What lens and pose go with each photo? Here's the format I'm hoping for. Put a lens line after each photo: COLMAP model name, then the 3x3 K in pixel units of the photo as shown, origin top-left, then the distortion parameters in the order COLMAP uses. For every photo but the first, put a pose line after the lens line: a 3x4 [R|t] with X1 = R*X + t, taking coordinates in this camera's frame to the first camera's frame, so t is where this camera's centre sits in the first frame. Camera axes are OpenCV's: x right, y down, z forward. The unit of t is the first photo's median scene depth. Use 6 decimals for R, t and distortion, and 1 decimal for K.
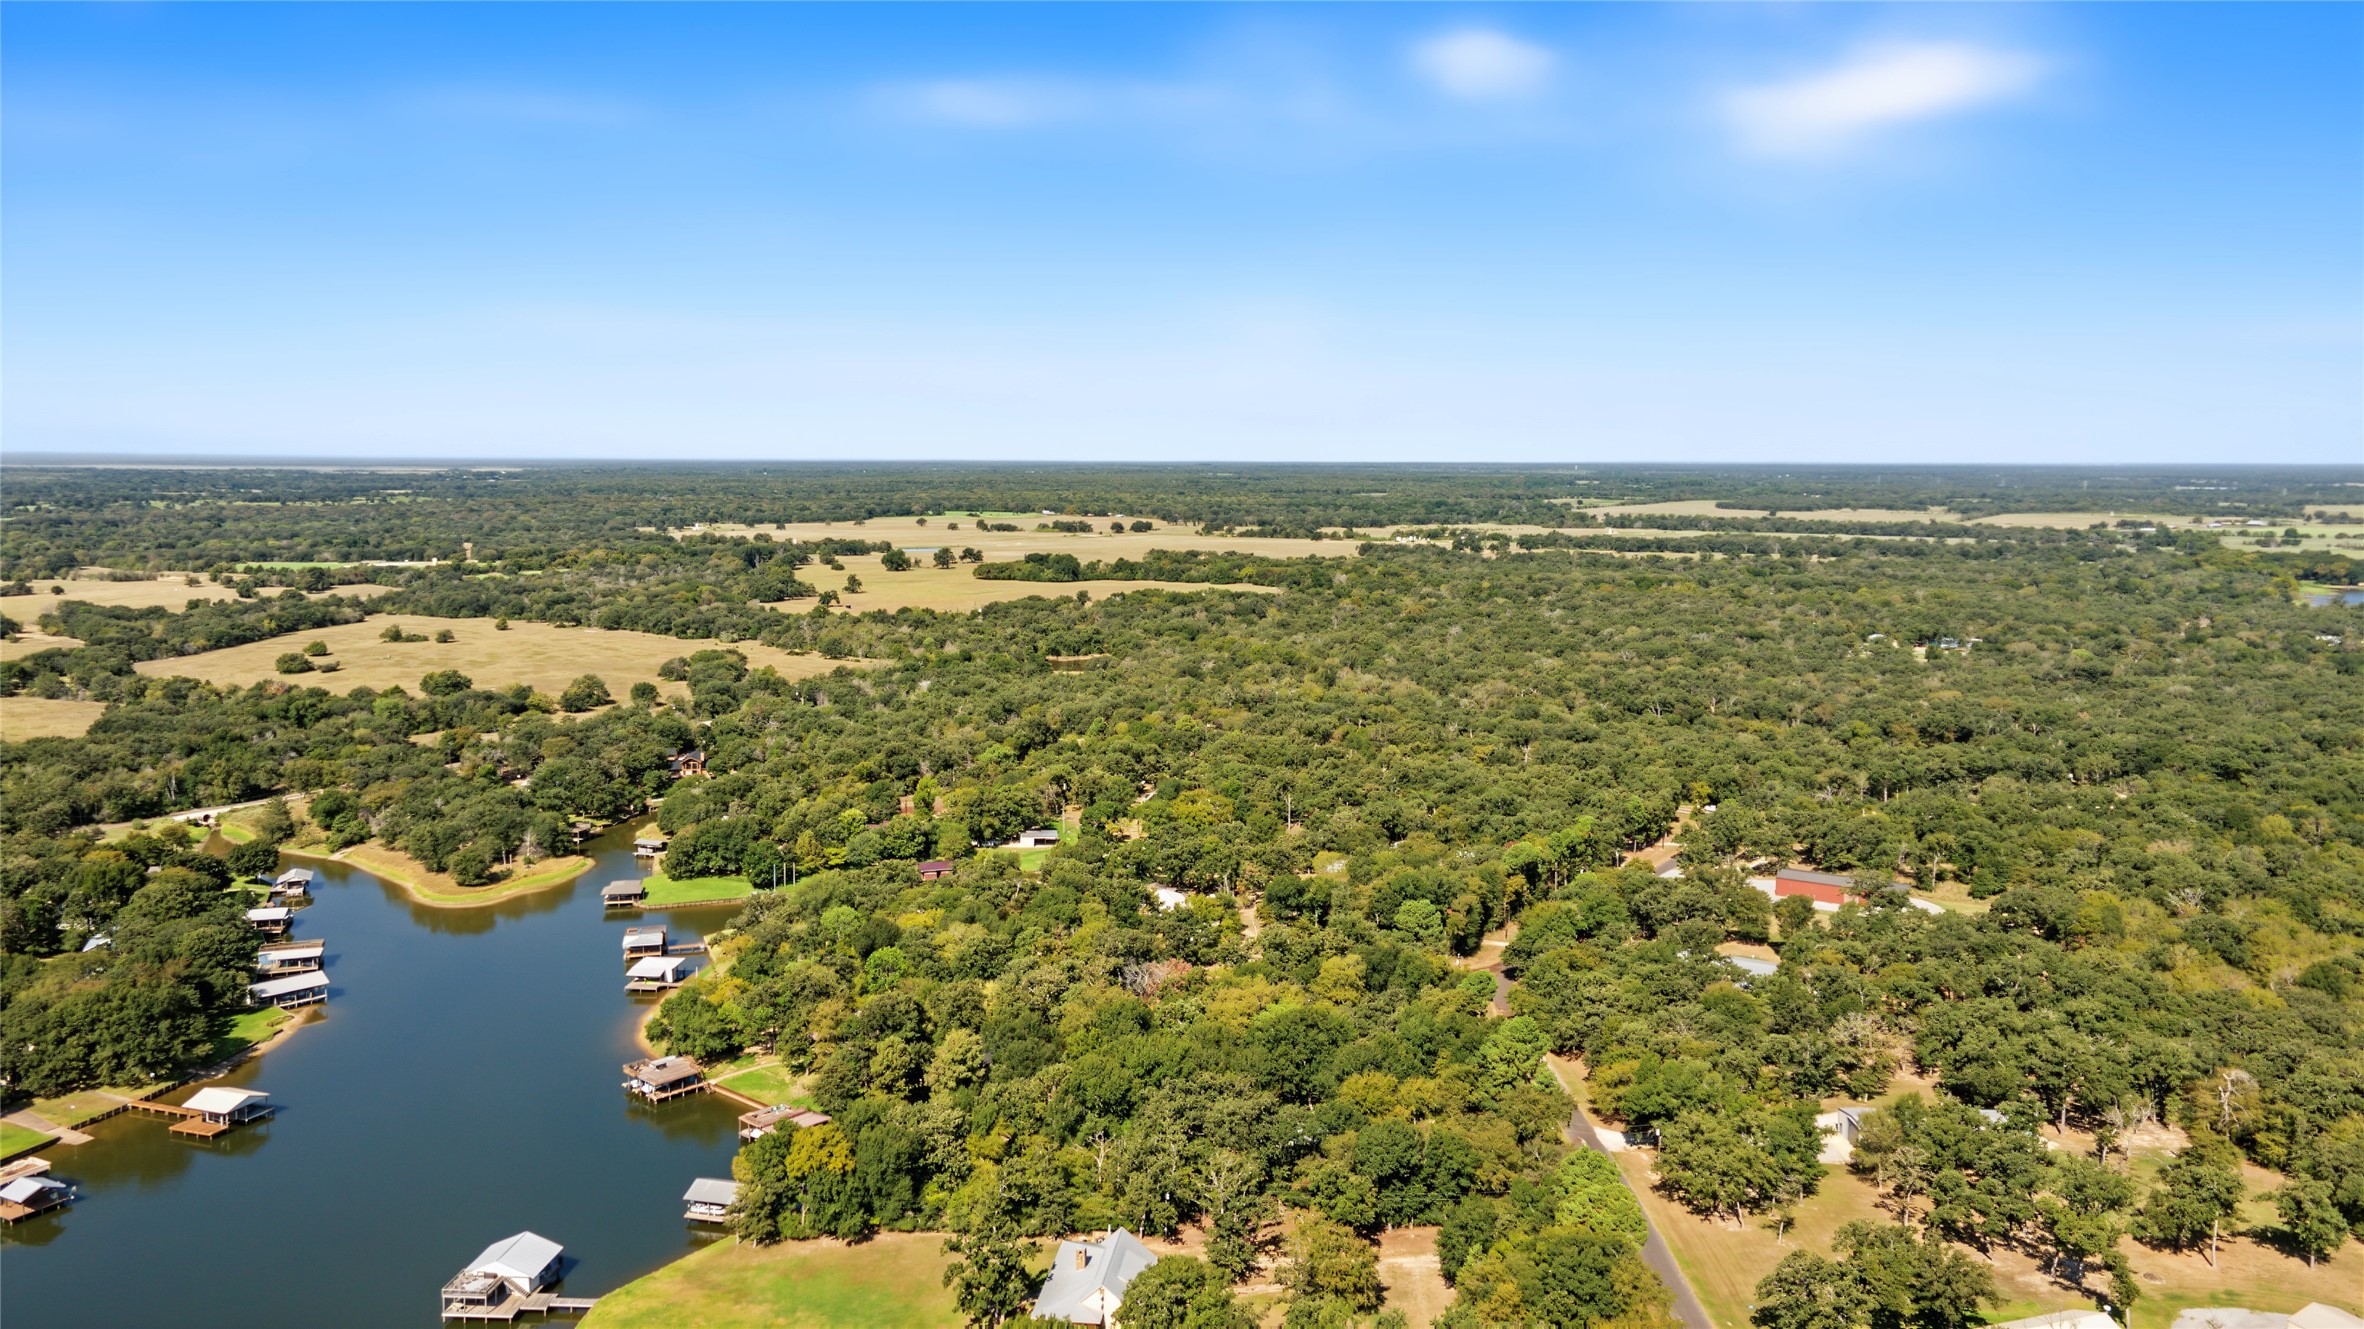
lens RADIAL K [[1729.9, 0, 1170.2], [0, 1729.9, 663.3], [0, 0, 1]] dist [0.030811, 0.034637]
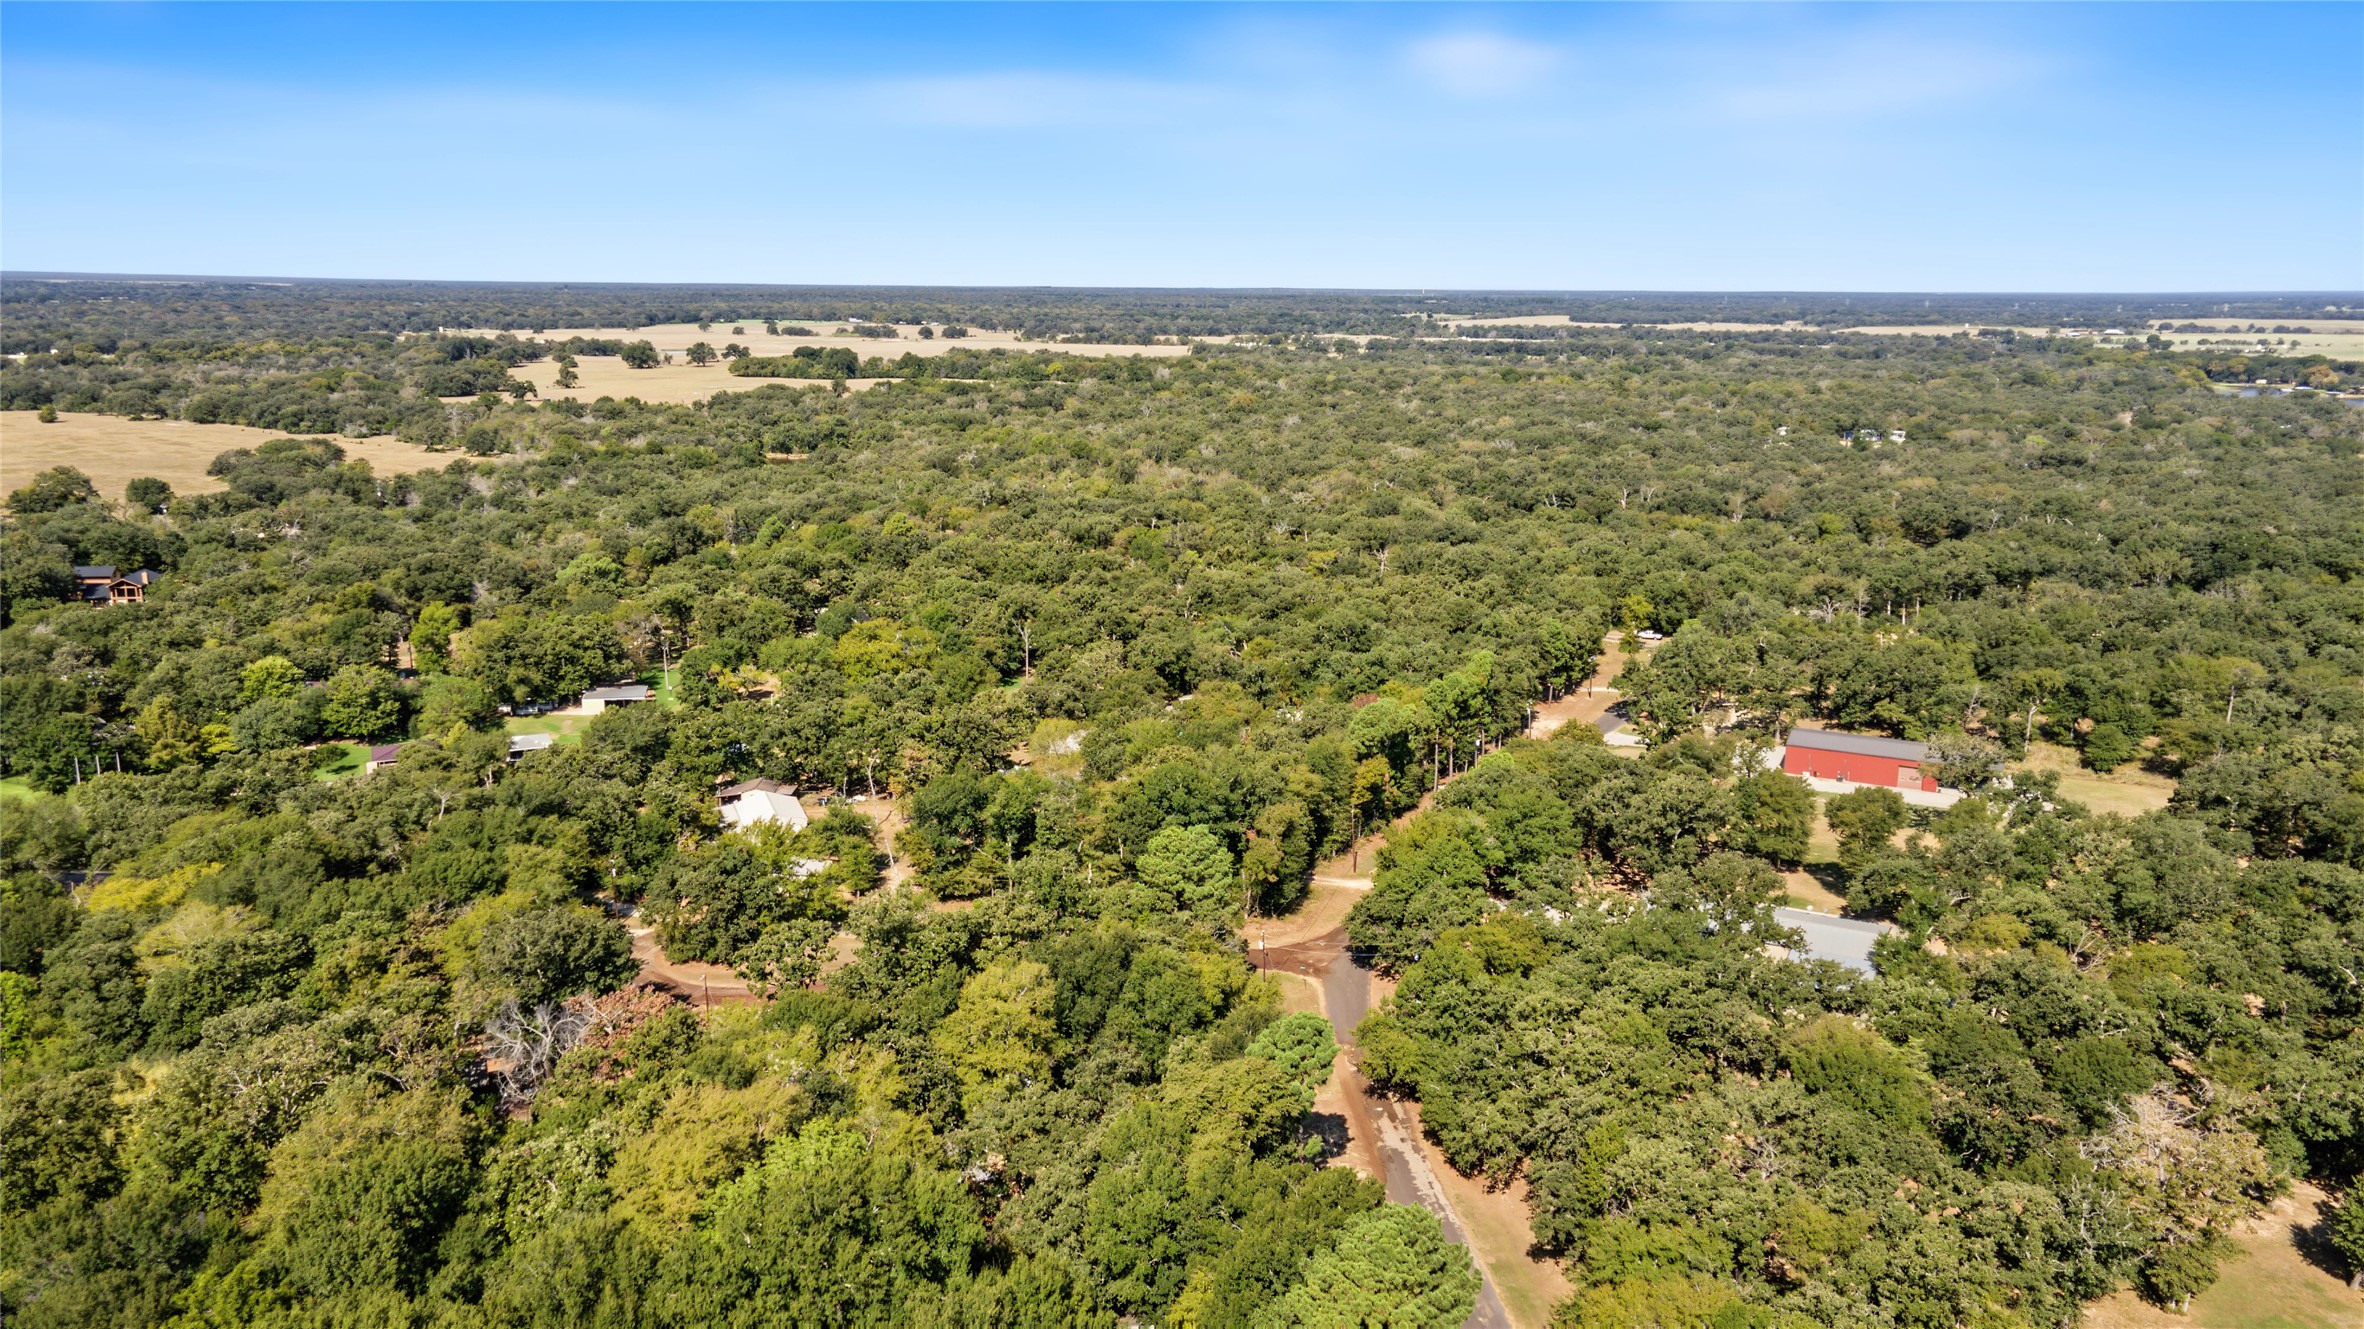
lens RADIAL K [[1729.9, 0, 1187.2], [0, 1729.9, 668.6], [0, 0, 1]] dist [0.030811, 0.034637]
pose [[0.995297, -0.016461, 0.095458, 0.054330], [0.006959, 0.995060, 0.099030, 0.023296], [-0.096617, -0.097900, 0.990495, 0.284111]]
